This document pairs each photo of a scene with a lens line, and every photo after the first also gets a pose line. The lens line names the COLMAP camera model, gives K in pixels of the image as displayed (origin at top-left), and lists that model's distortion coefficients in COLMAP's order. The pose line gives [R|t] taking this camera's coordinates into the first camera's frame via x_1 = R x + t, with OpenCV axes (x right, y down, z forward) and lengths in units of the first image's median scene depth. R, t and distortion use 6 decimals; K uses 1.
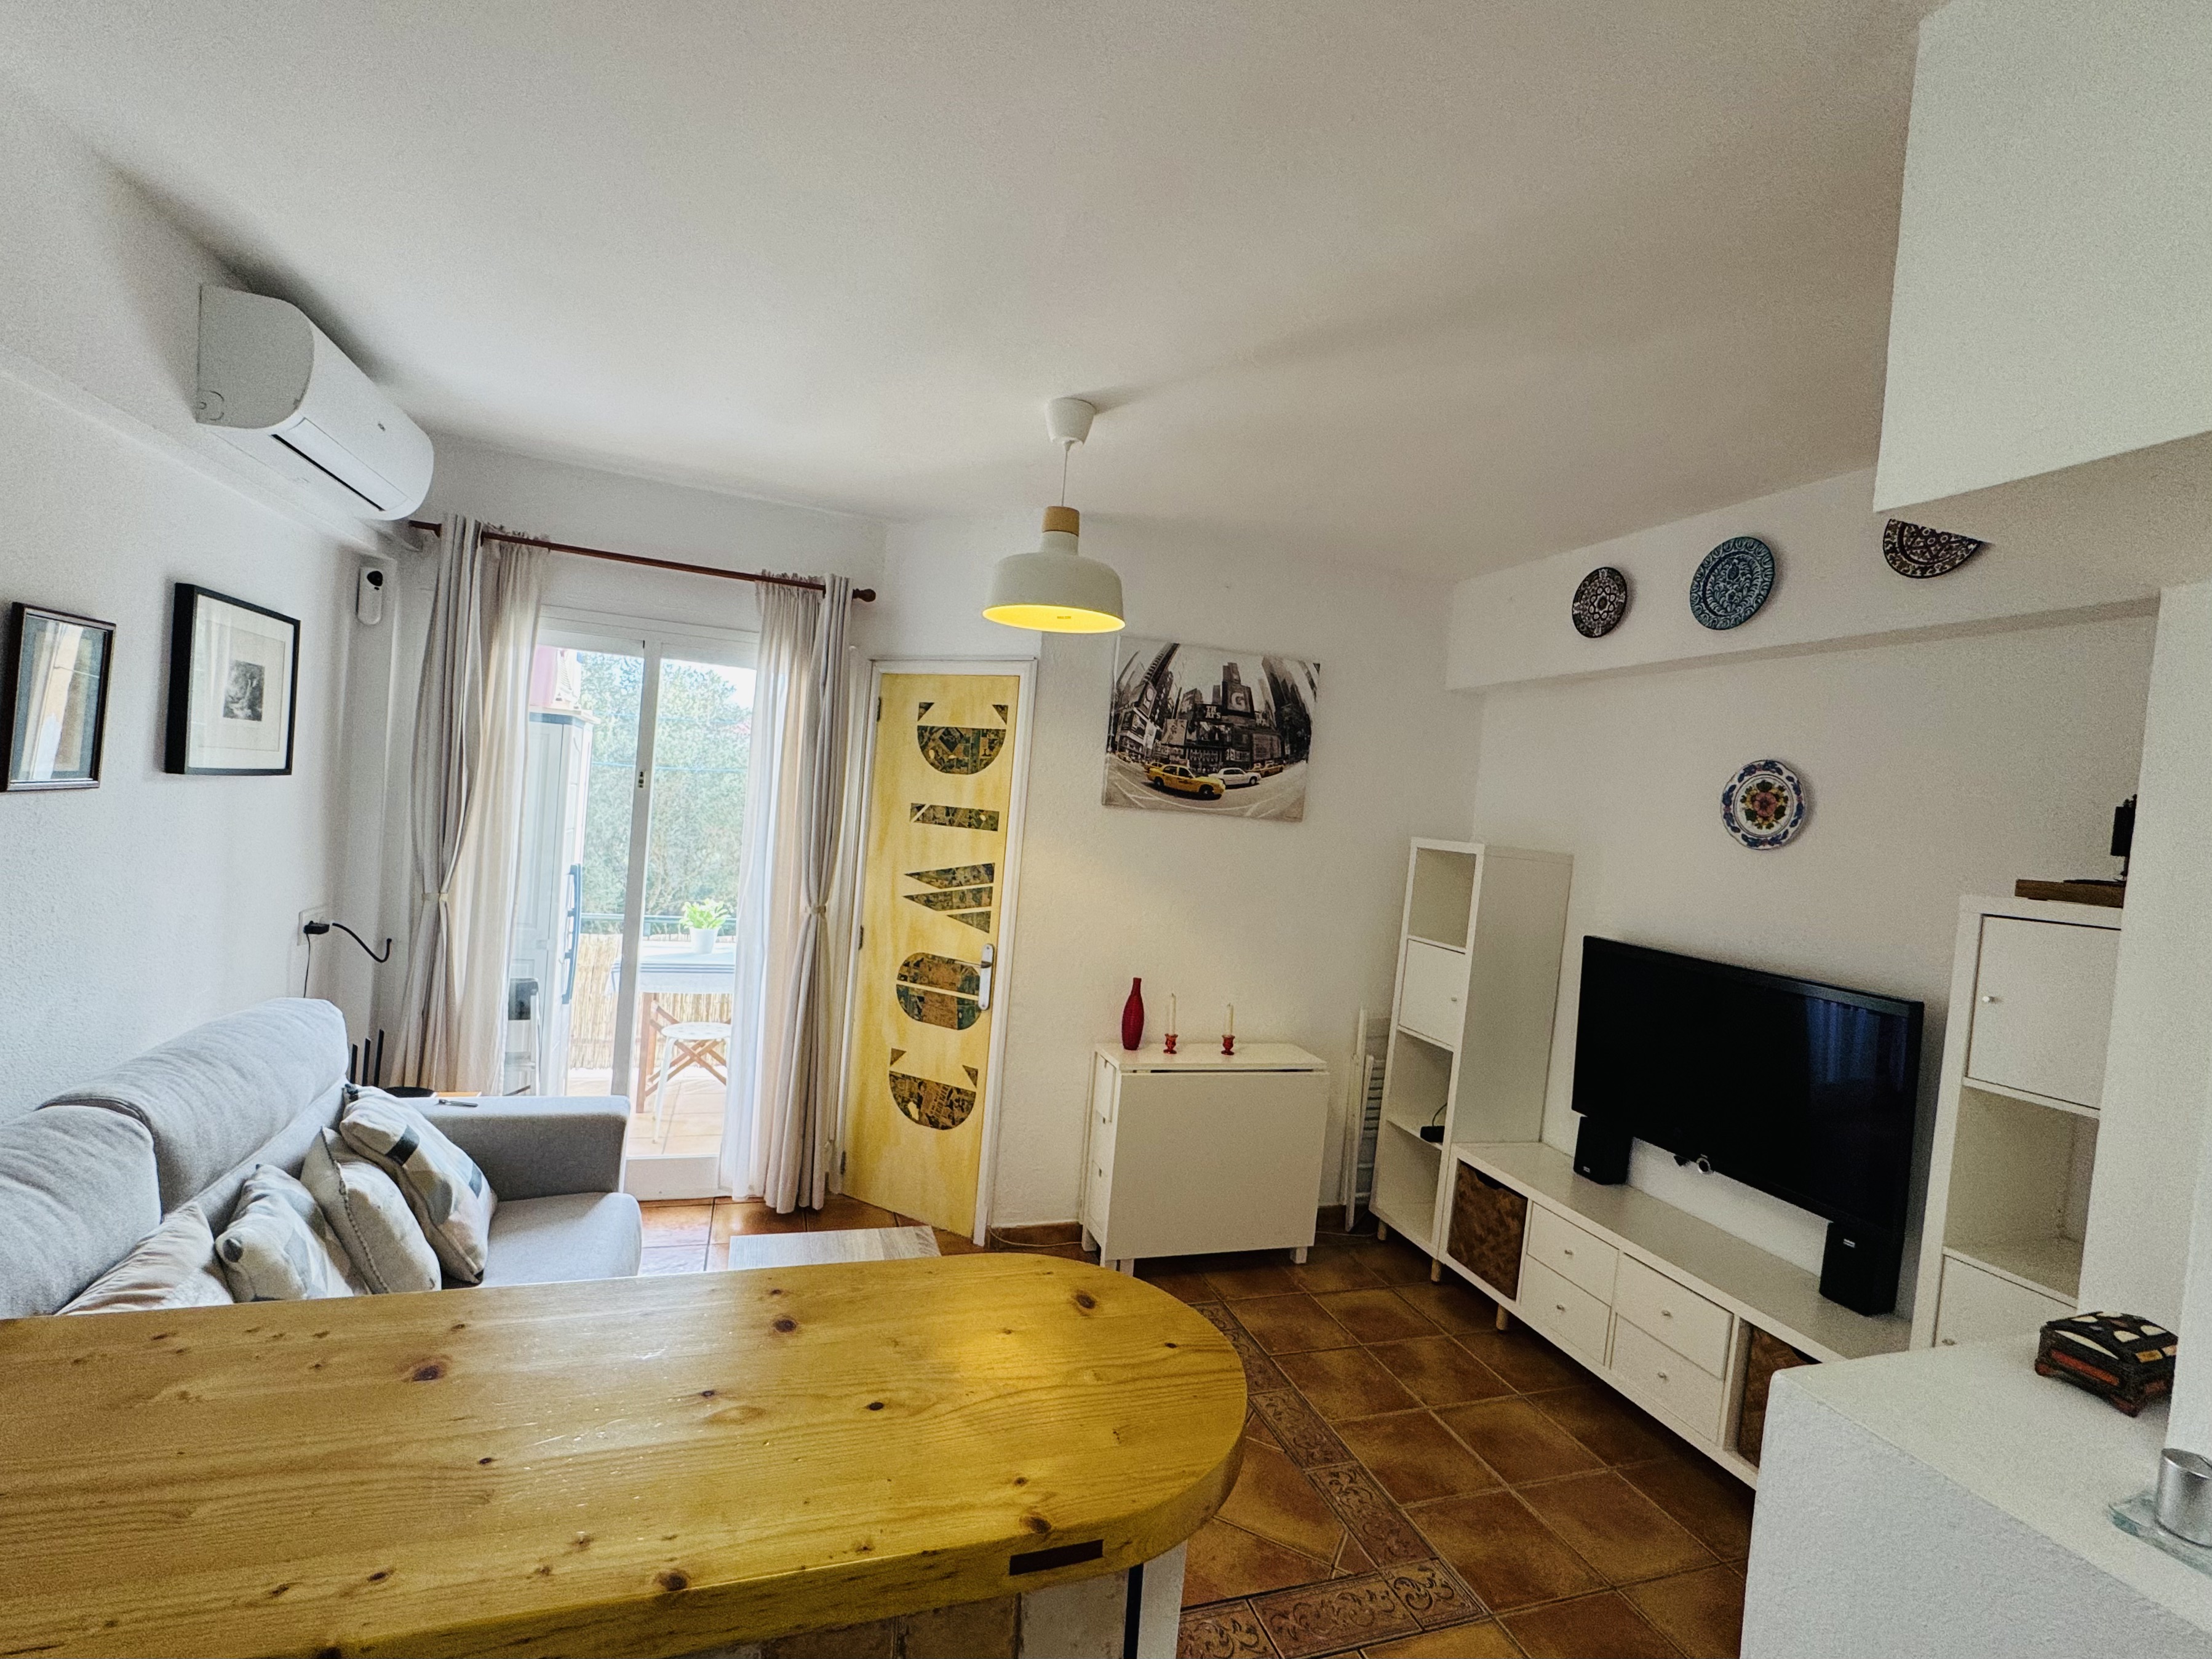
lens RADIAL K [[990.6, 0, 1105.5], [0, 990.6, 829.9], [0, 0, 1]] dist [-0.001241, -0.000560]
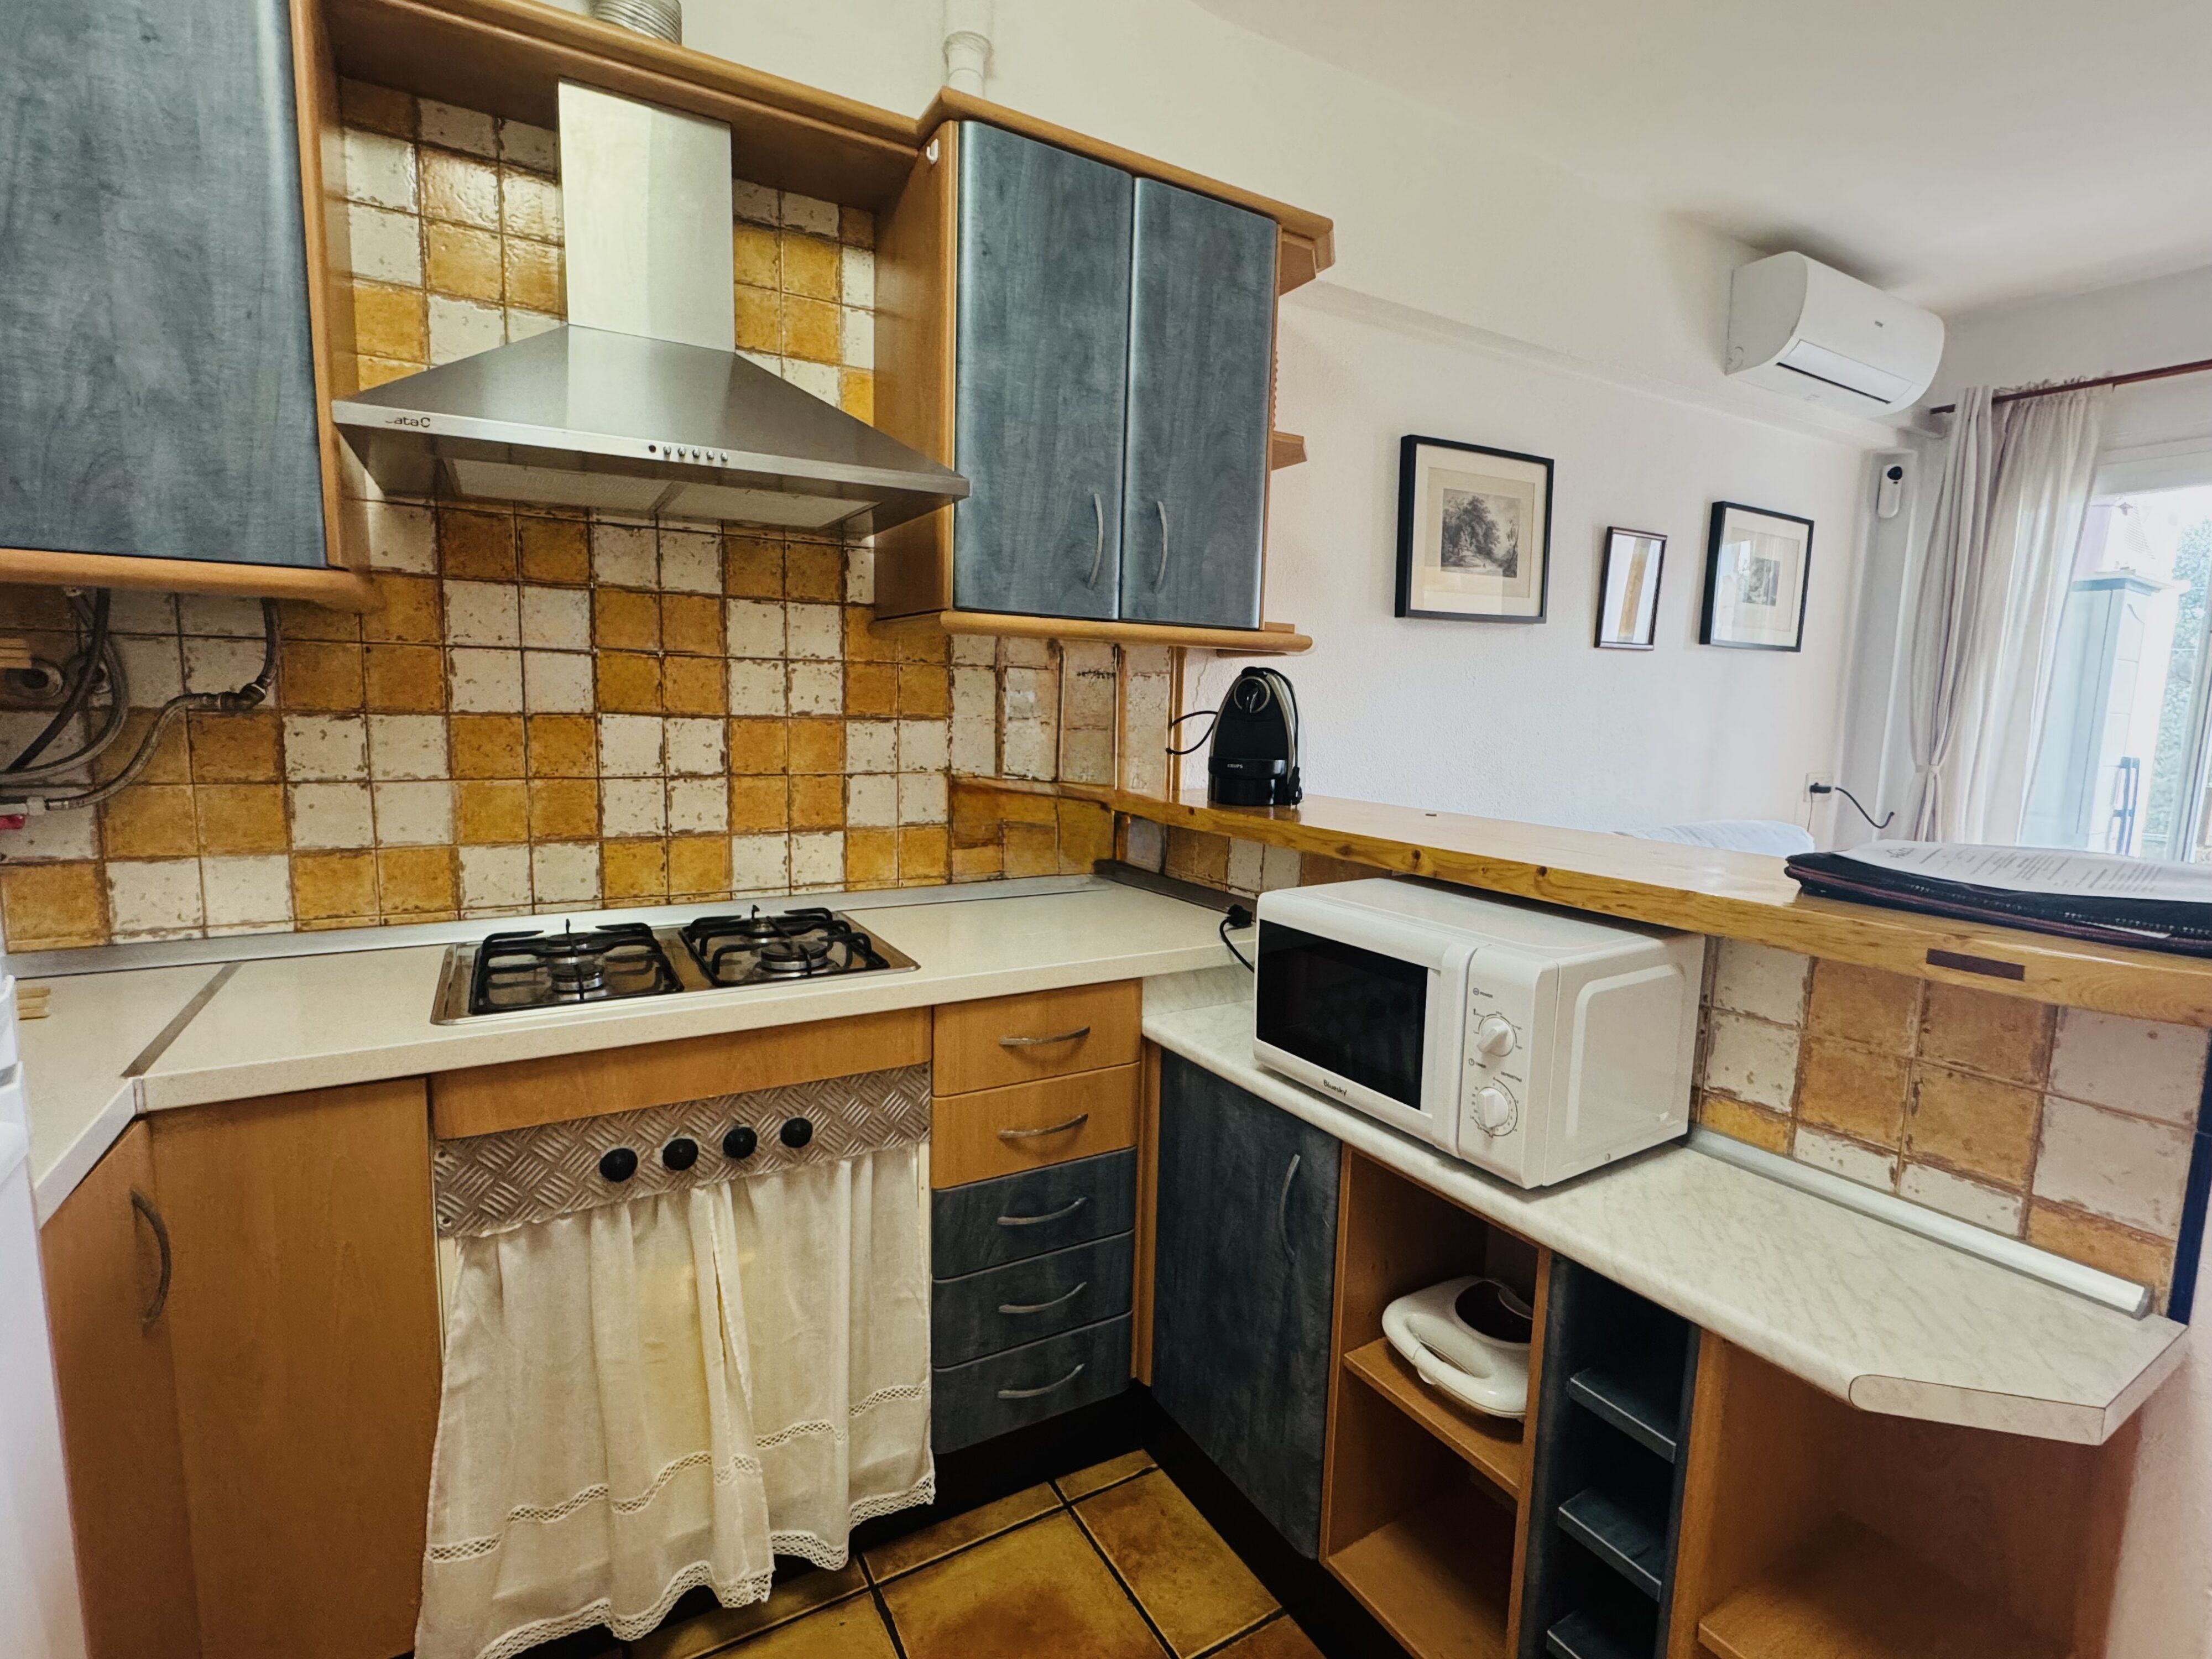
lens RADIAL K [[1032.5, 0, 1100.0], [0, 1032.5, 832.6], [0, 0, 1]] dist [-0.000579, -0.001391]
pose [[0.198847, 0.047234, -0.978892, 0.213602], [-0.035396, 0.998532, 0.040992, 0.122731], [0.979391, 0.026498, 0.200227, -0.068929]]
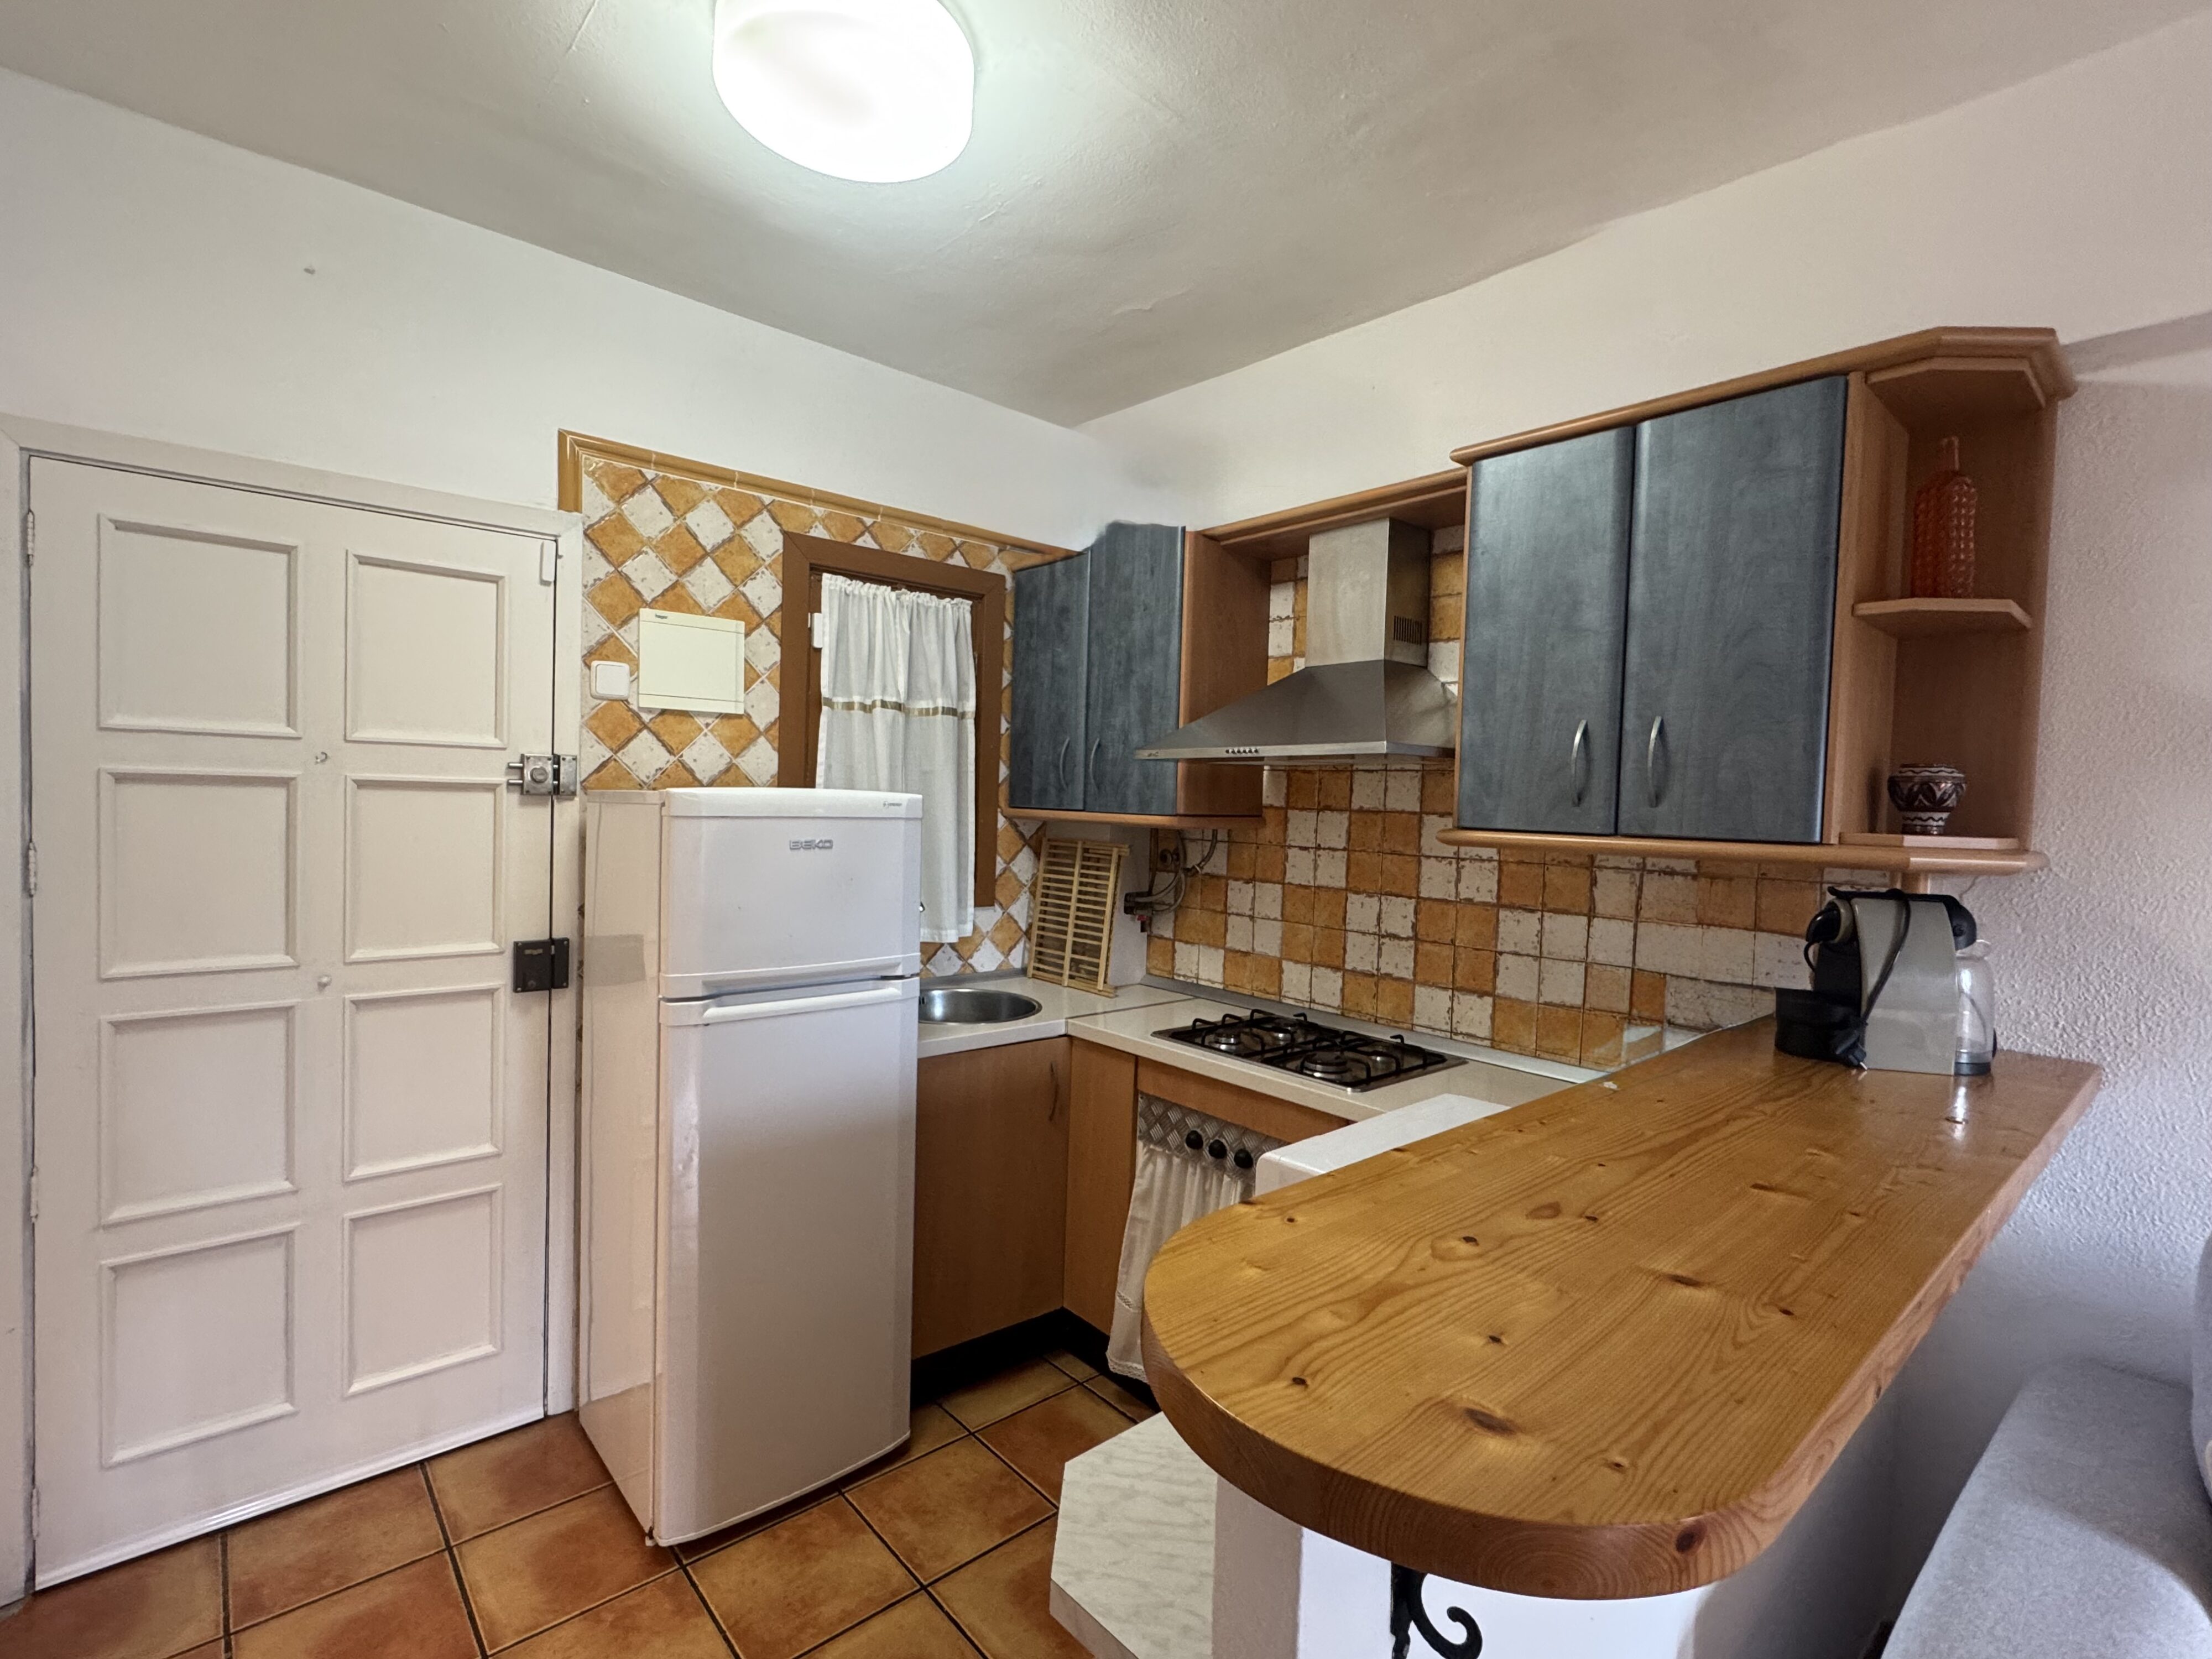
lens RADIAL K [[1032.5, 0, 1102.1], [0, 1032.5, 837.3], [0, 0, 1]] dist [-0.000579, -0.001391]
pose [[-0.919511, -0.094567, -0.381519, 0.143609], [-0.116517, 0.992579, 0.034791, 0.045991], [0.375397, 0.076444, -0.923706, 0.467109]]
